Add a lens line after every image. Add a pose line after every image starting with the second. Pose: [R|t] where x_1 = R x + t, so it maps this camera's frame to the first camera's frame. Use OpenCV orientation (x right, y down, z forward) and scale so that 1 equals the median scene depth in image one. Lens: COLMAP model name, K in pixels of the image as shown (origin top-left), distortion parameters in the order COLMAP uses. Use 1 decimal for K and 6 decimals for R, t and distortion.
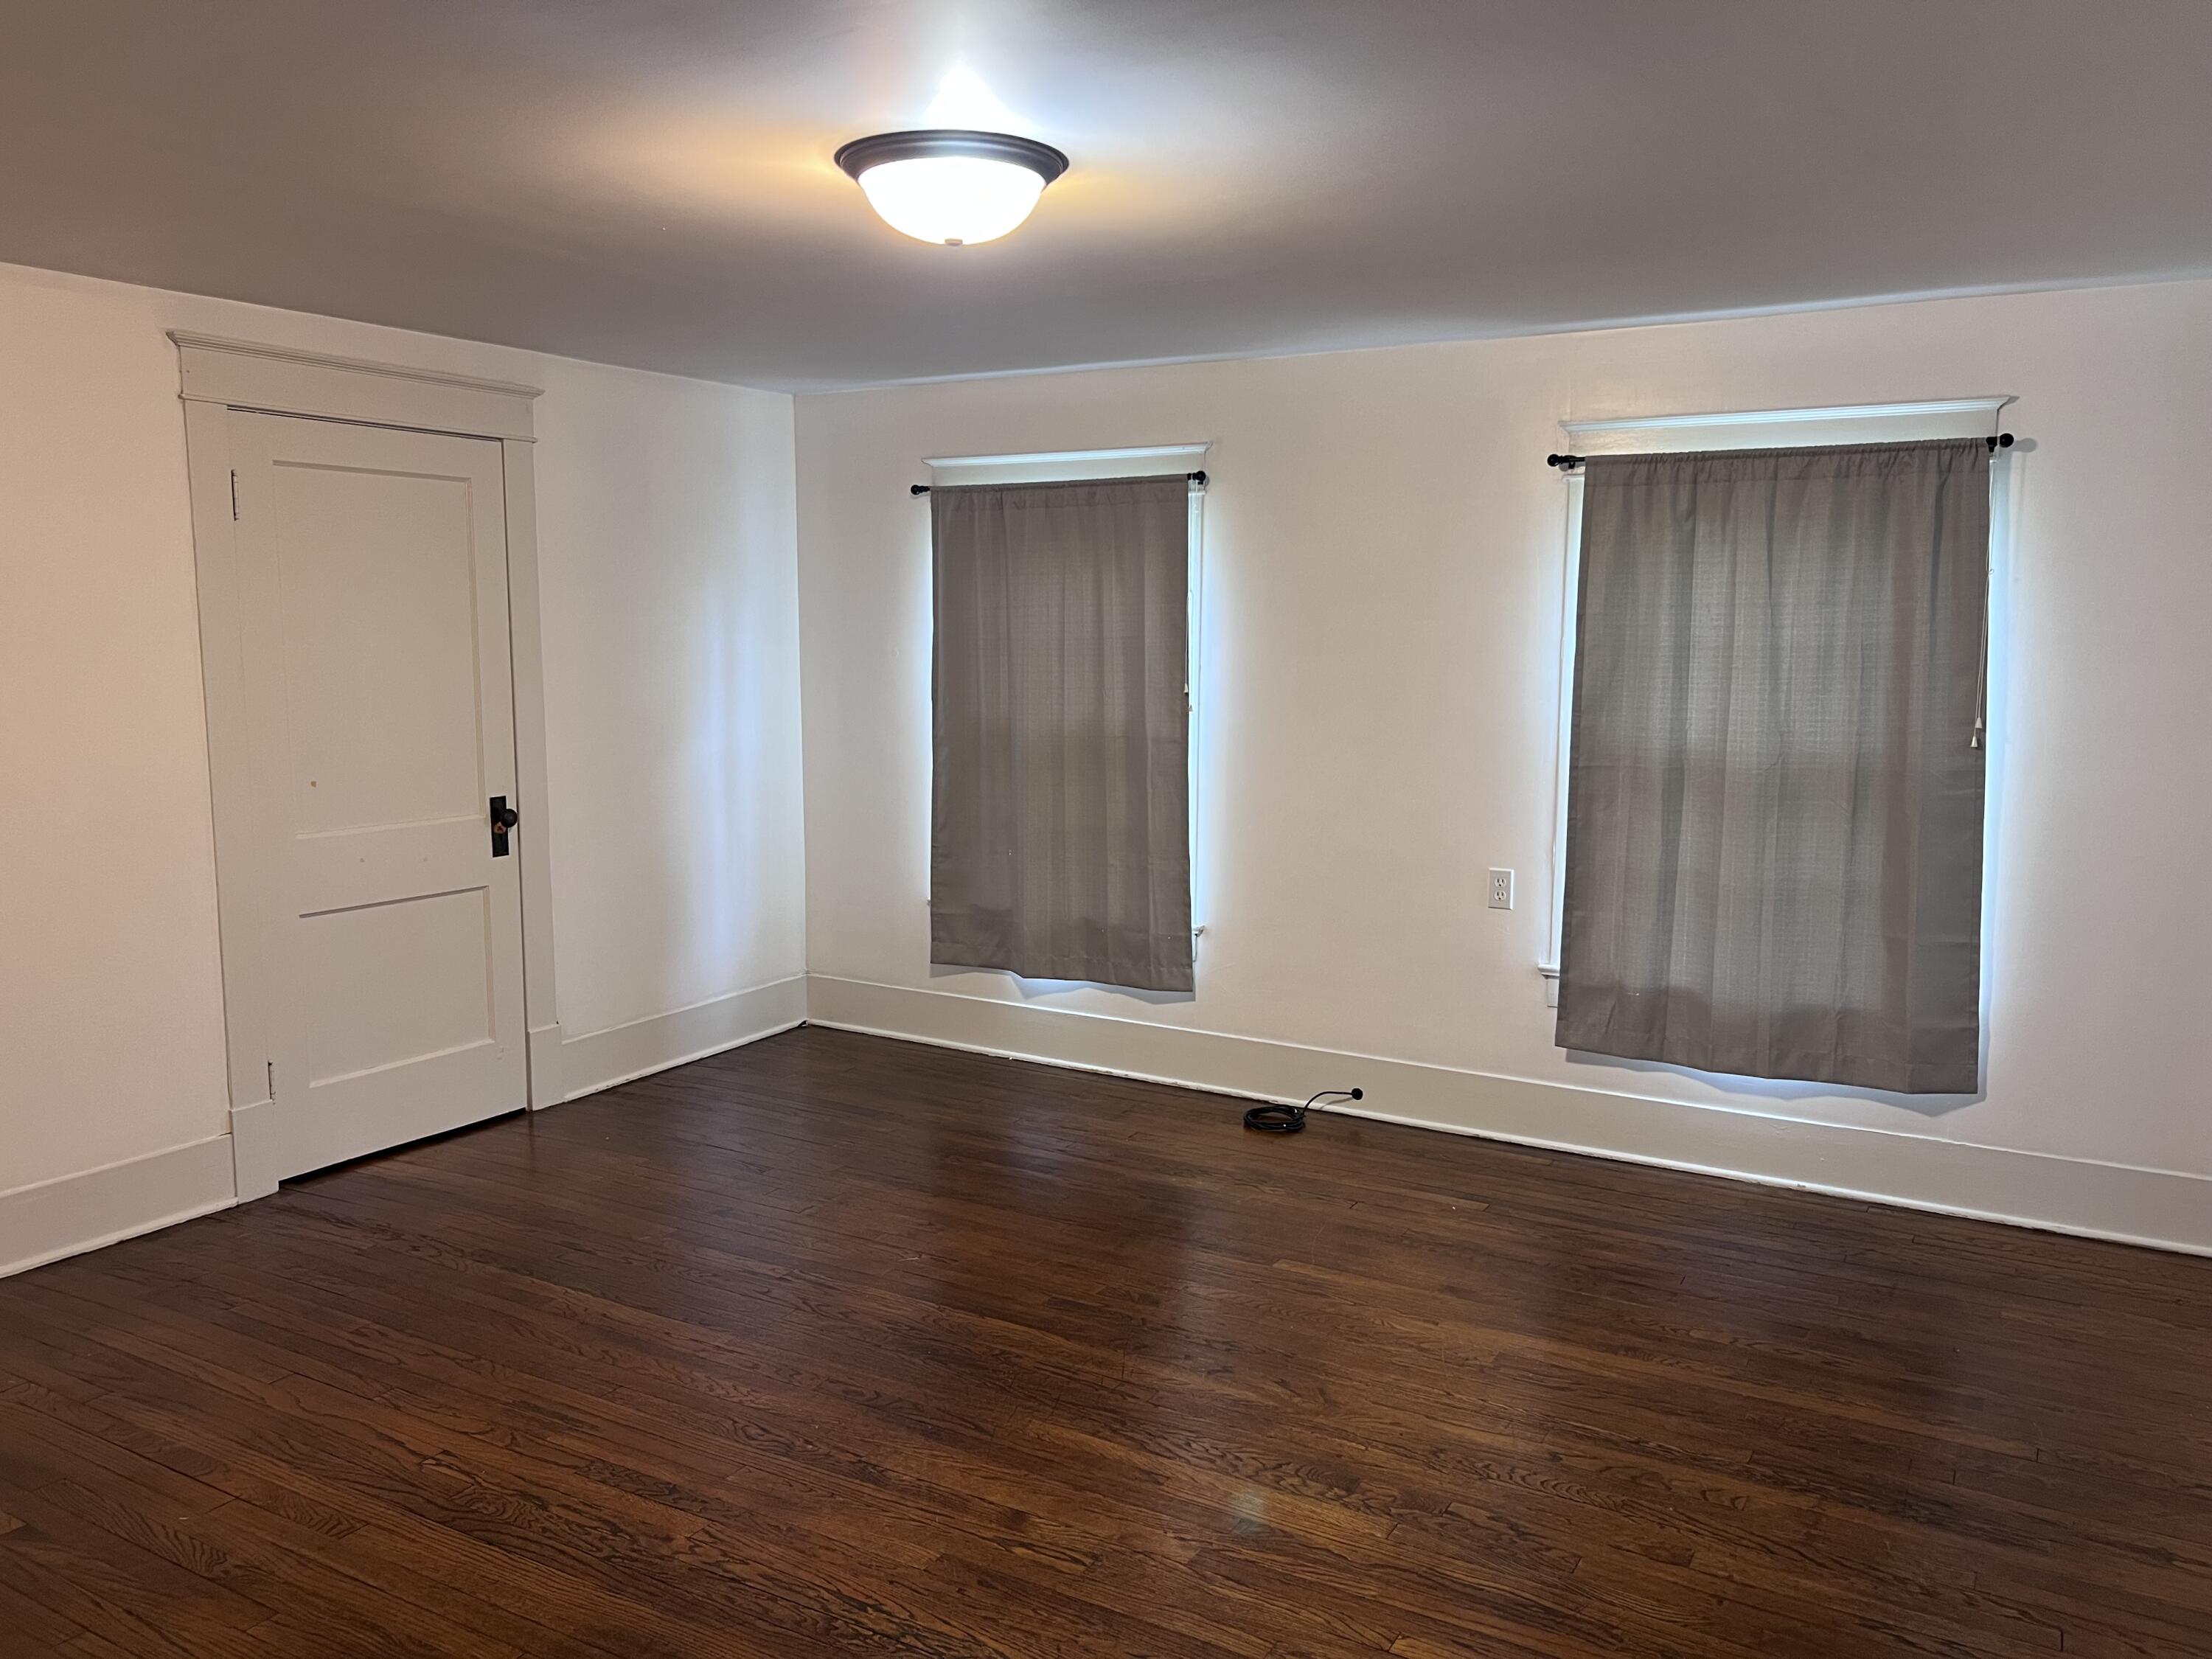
lens RADIAL K [[1667.7, 0, 1108.2], [0, 1667.7, 828.5], [0, 0, 1]] dist [0.004959, -0.003878]
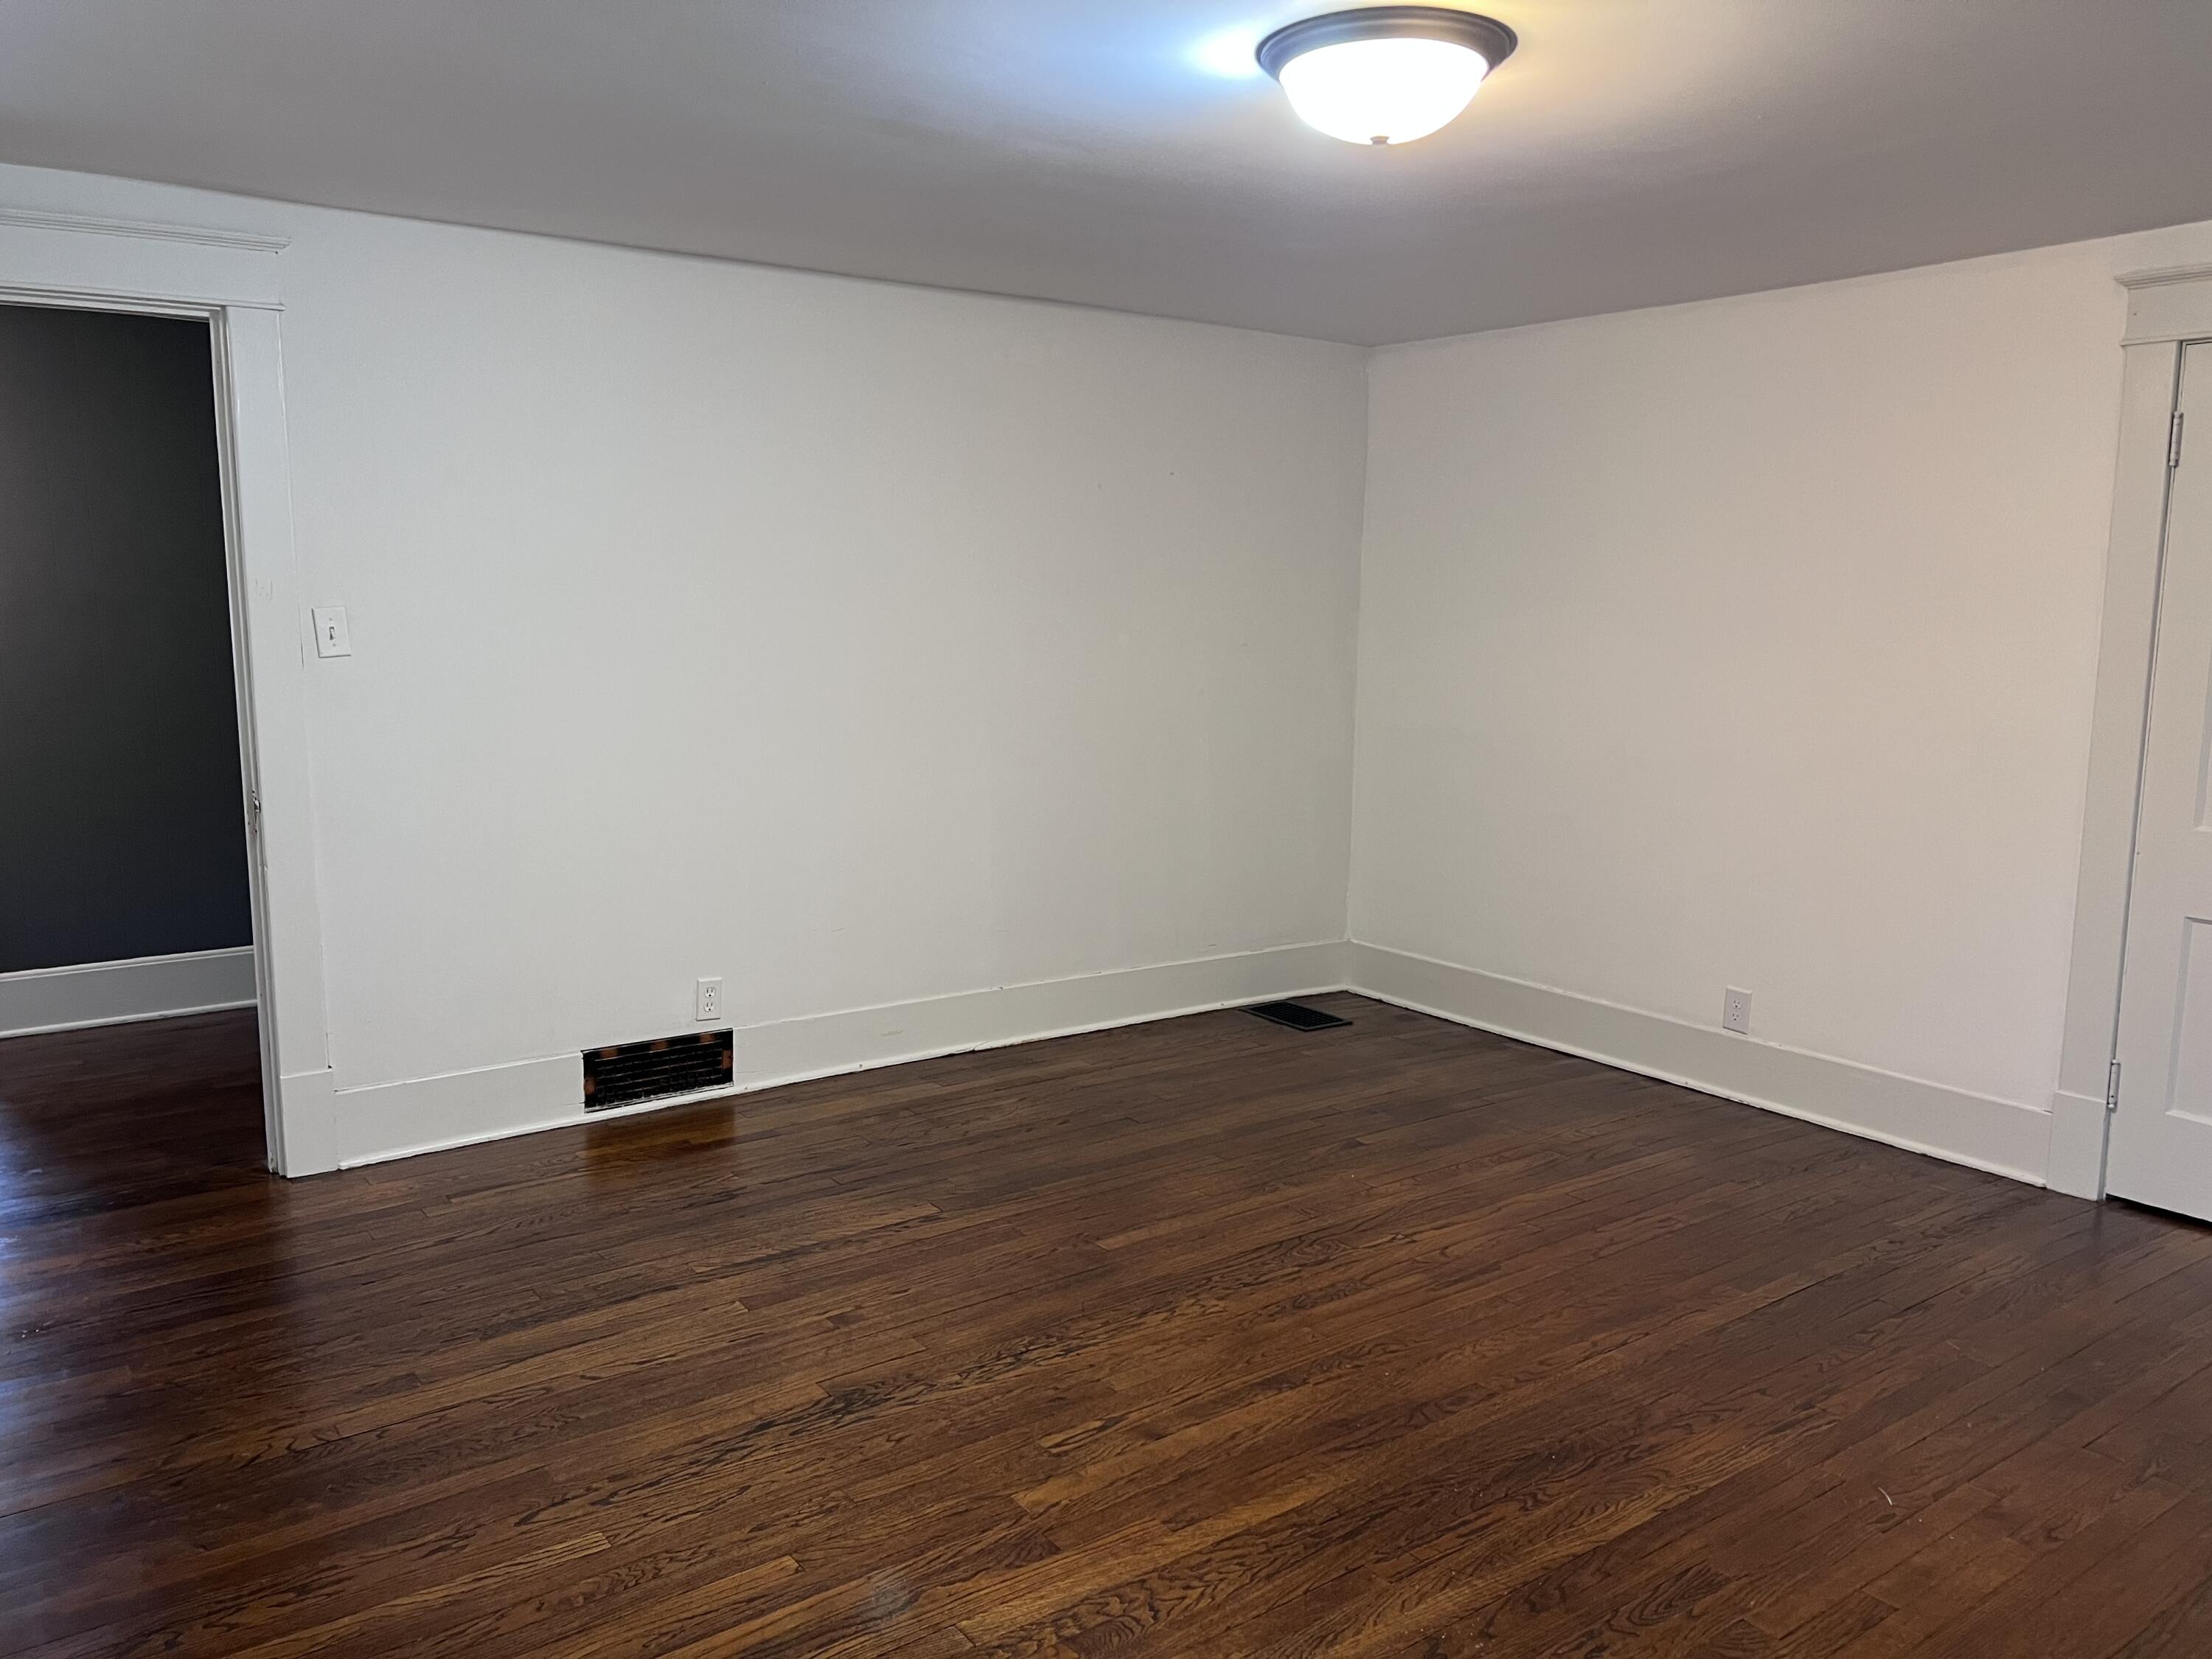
lens RADIAL K [[1667.7, 0, 1108.2], [0, 1667.7, 829.2], [0, 0, 1]] dist [0.004959, -0.003878]
pose [[-0.398762, 0.122046, -0.908897, 0.791661], [-0.120292, 0.975580, 0.183776, -0.128639], [0.909131, 0.182616, -0.374343, 1.207371]]
